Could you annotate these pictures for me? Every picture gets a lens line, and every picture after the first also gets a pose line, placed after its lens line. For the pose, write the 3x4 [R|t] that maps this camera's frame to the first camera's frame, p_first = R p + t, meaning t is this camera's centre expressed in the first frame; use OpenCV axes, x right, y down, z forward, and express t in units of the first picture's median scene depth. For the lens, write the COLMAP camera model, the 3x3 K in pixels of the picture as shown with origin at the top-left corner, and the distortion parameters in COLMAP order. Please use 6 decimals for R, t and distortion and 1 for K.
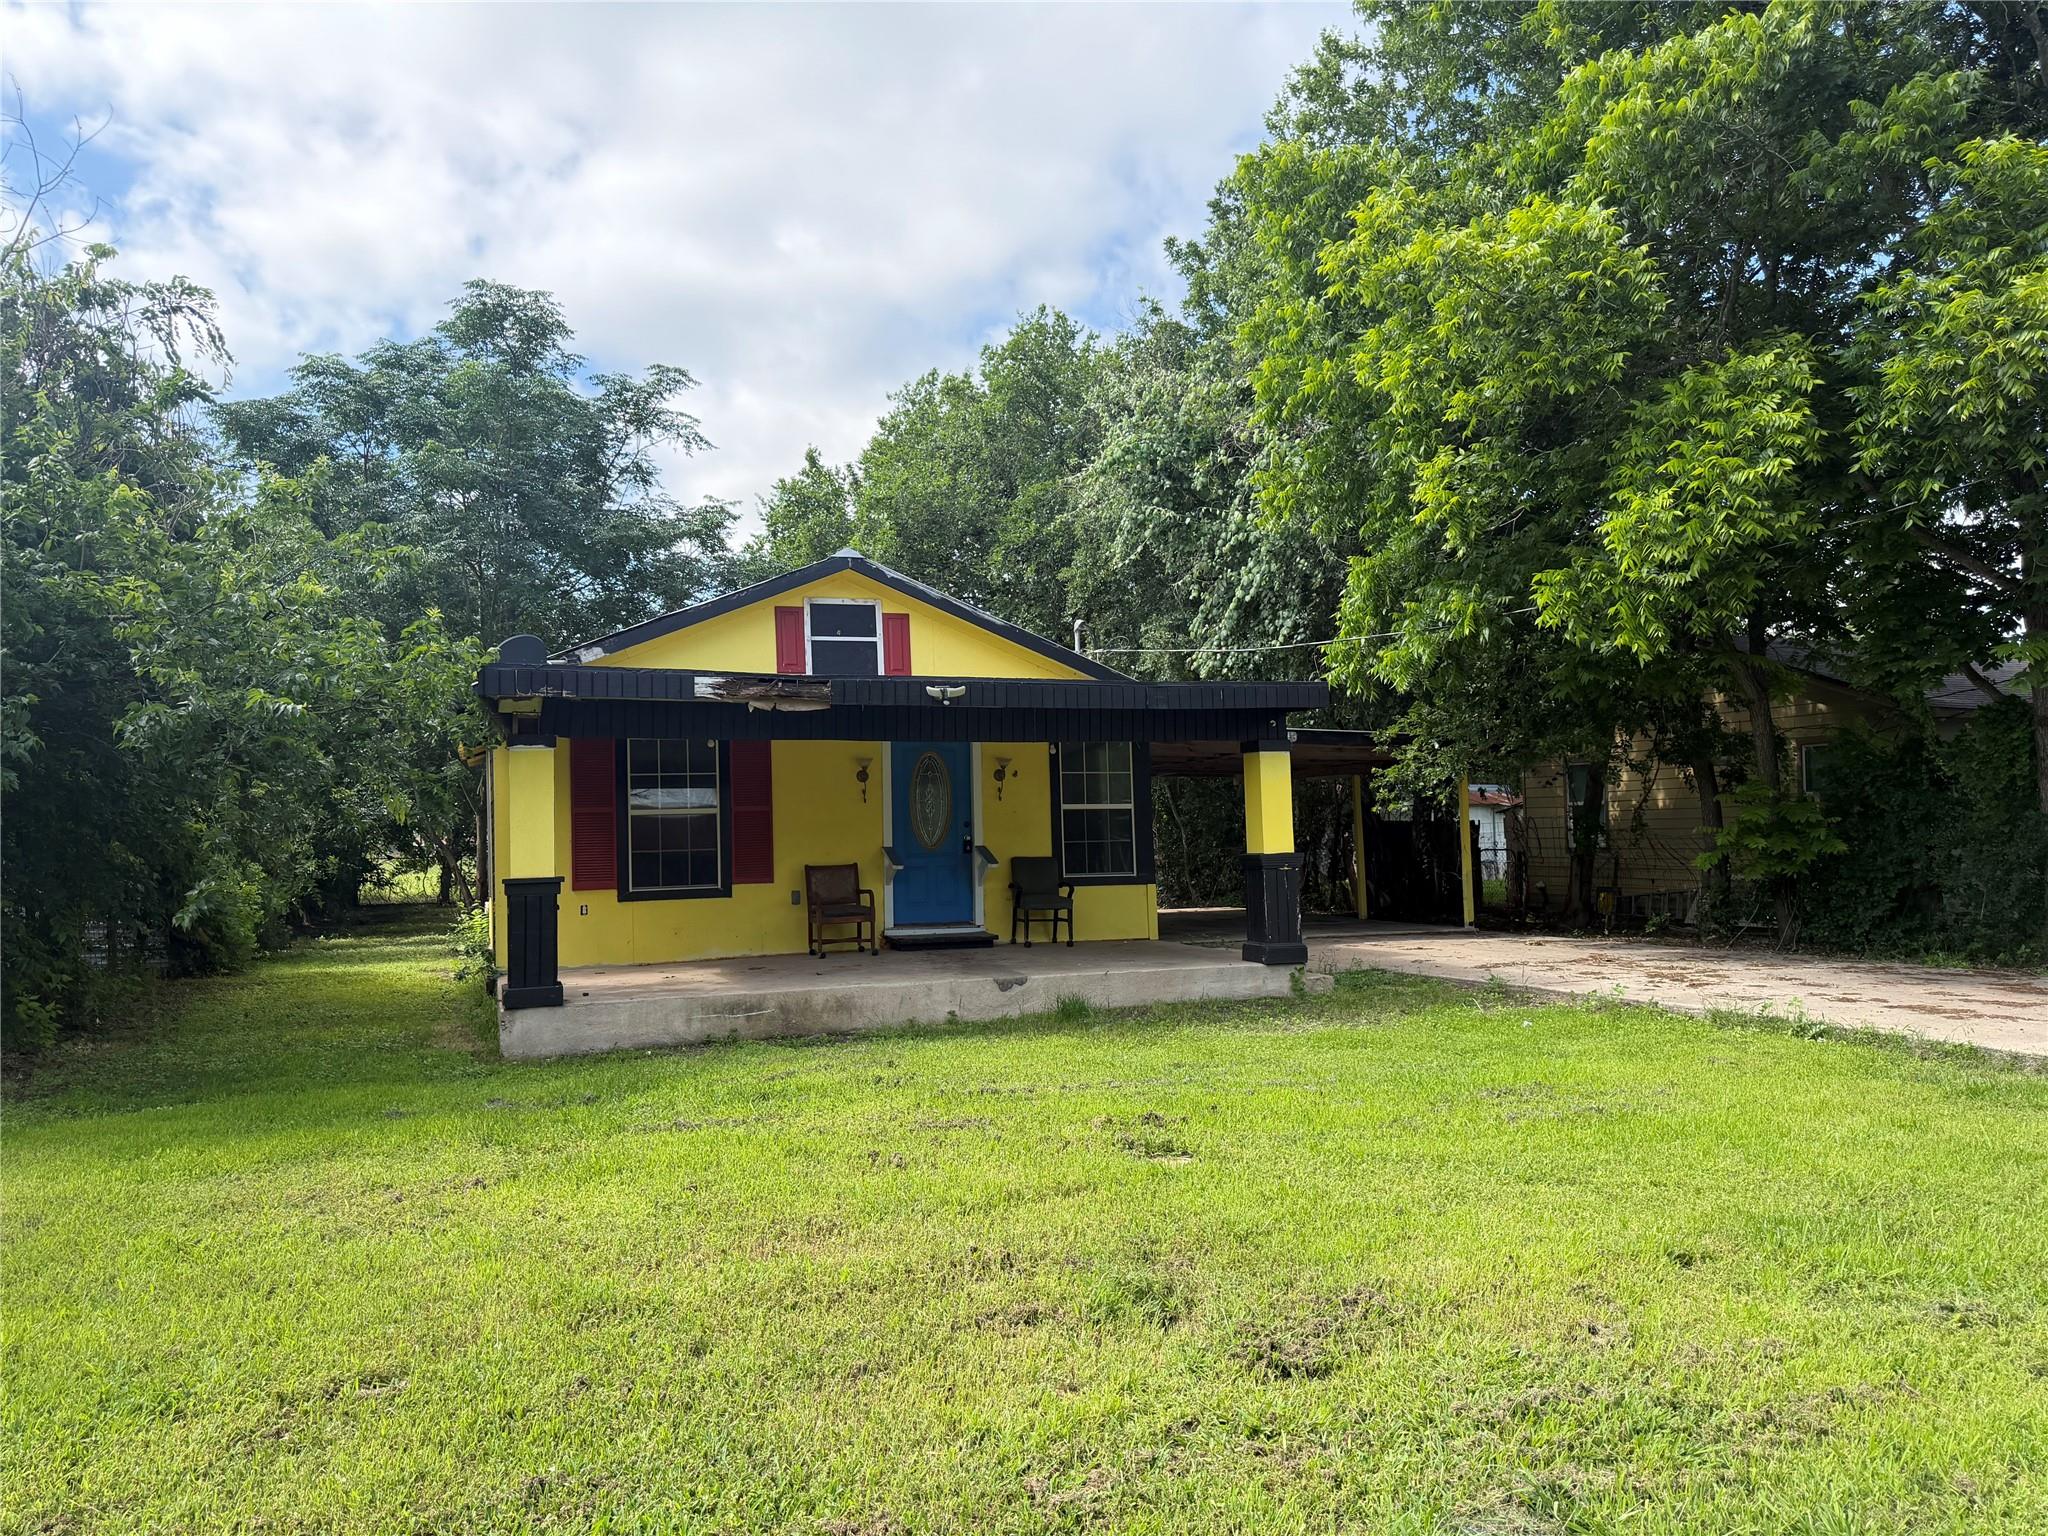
lens RADIAL K [[1443.2, 0, 1026.6], [0, 1443.2, 759.8], [0, 0, 1]] dist [0.059759, -0.076636]
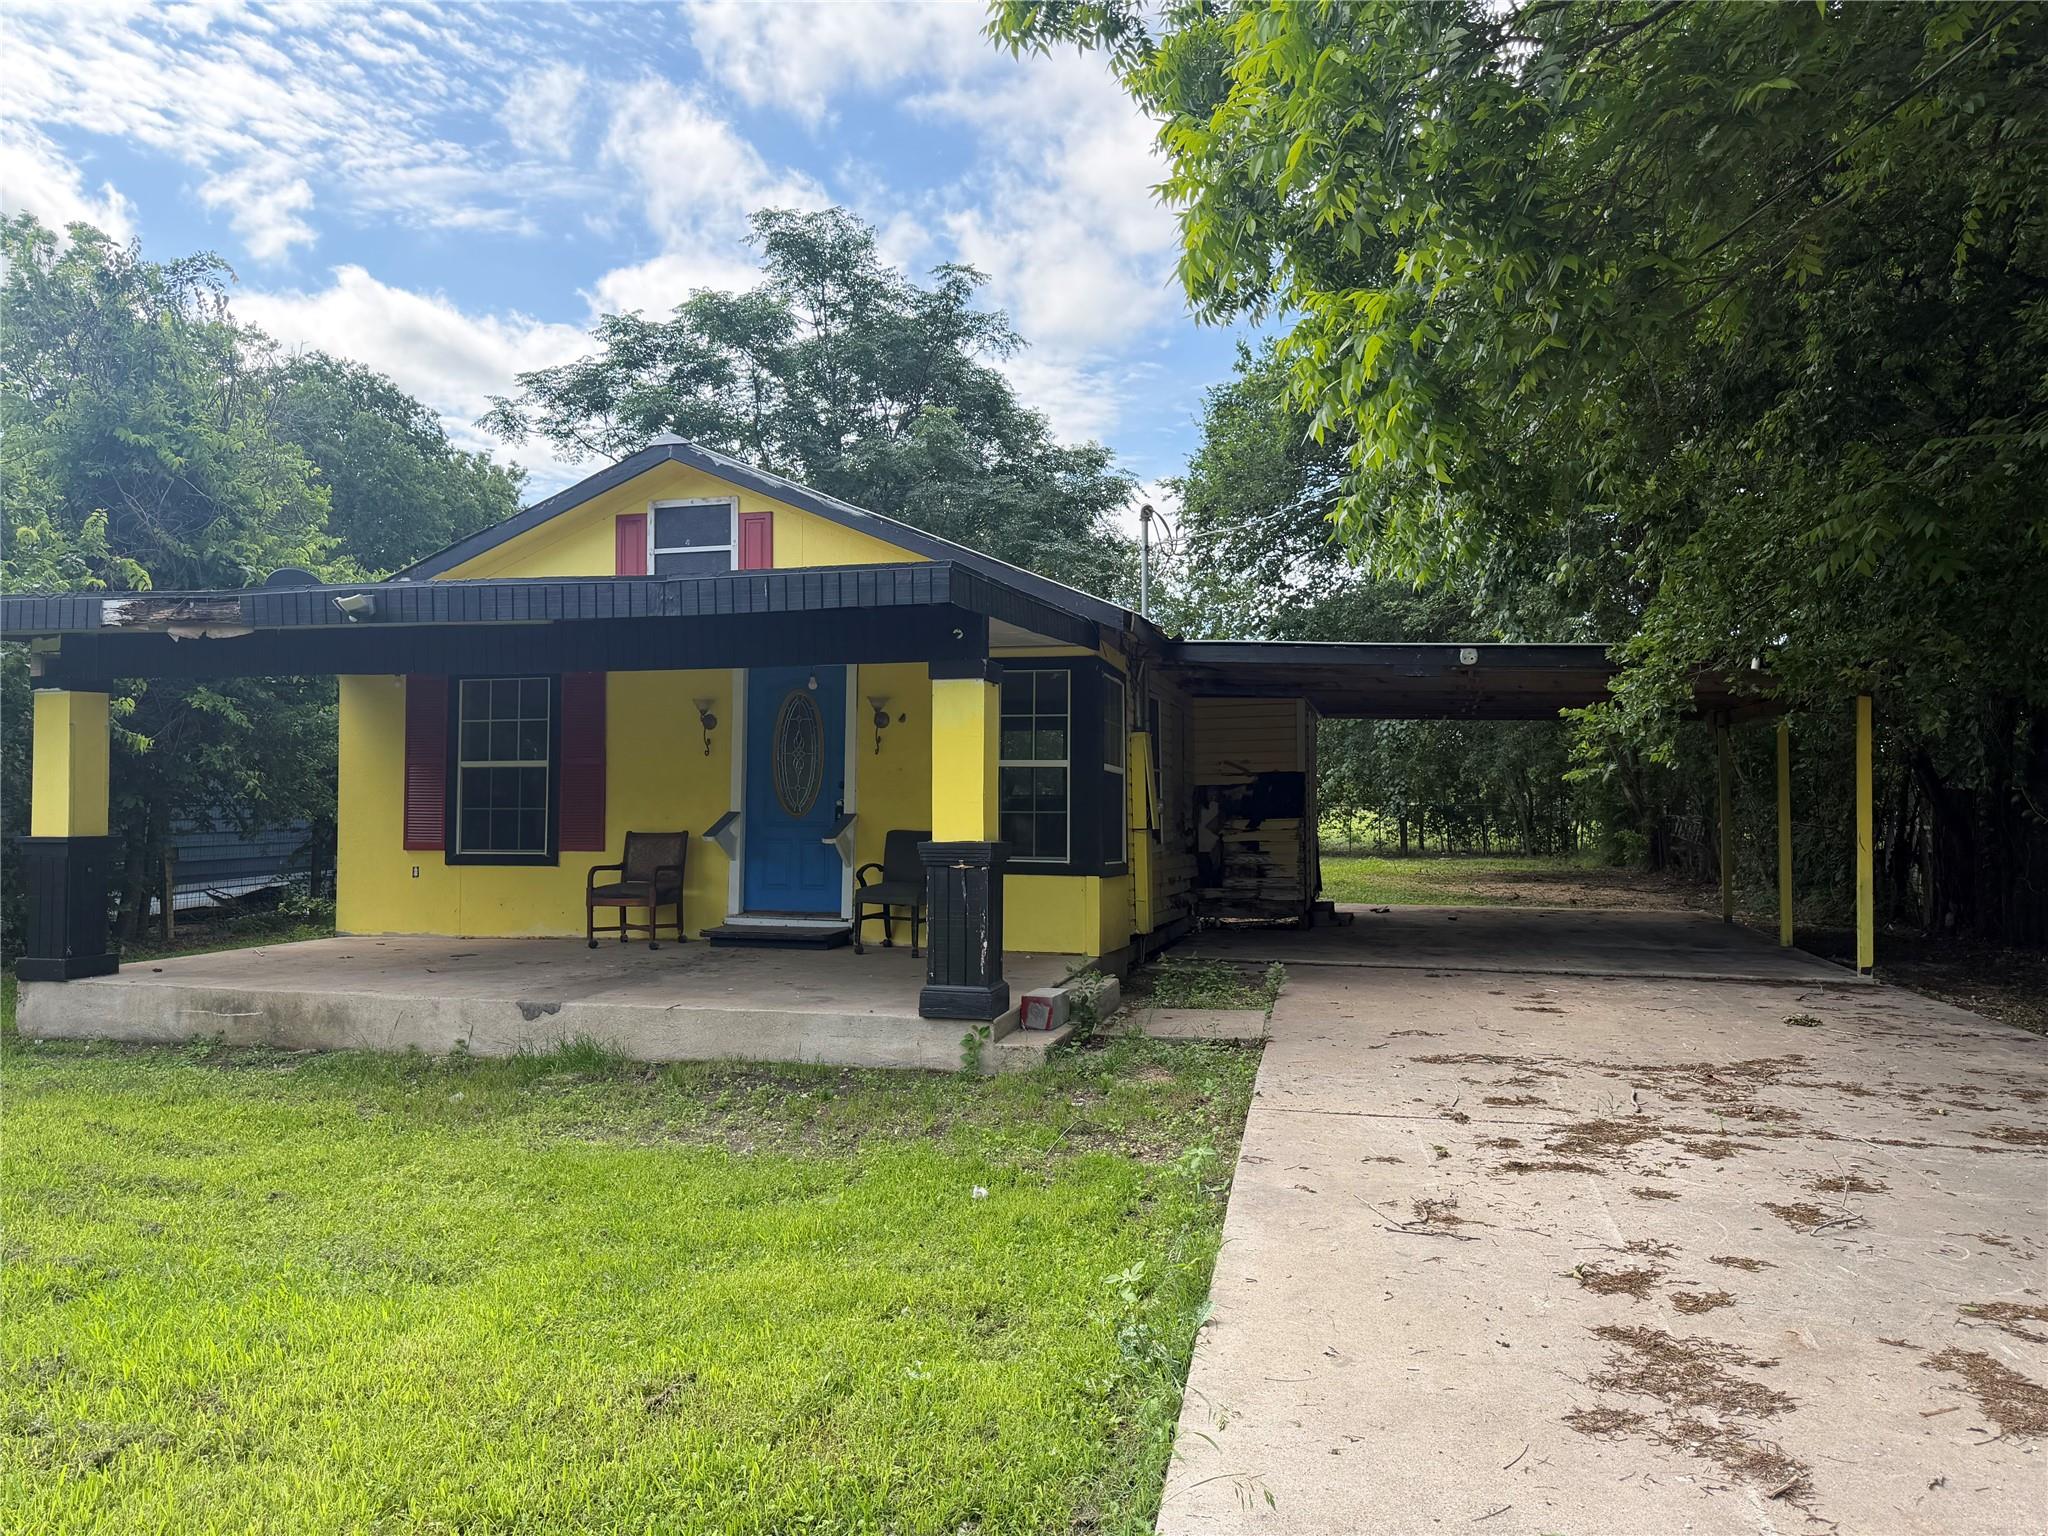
lens RADIAL K [[1443.2, 0, 1035.9], [0, 1443.2, 765.2], [0, 0, 1]] dist [0.059759, -0.076636]
pose [[0.822081, 0.011529, -0.569253, 0.485196], [0.011098, 0.999281, 0.036266, 0.008394], [0.569262, -0.036131, 0.821362, 0.446282]]
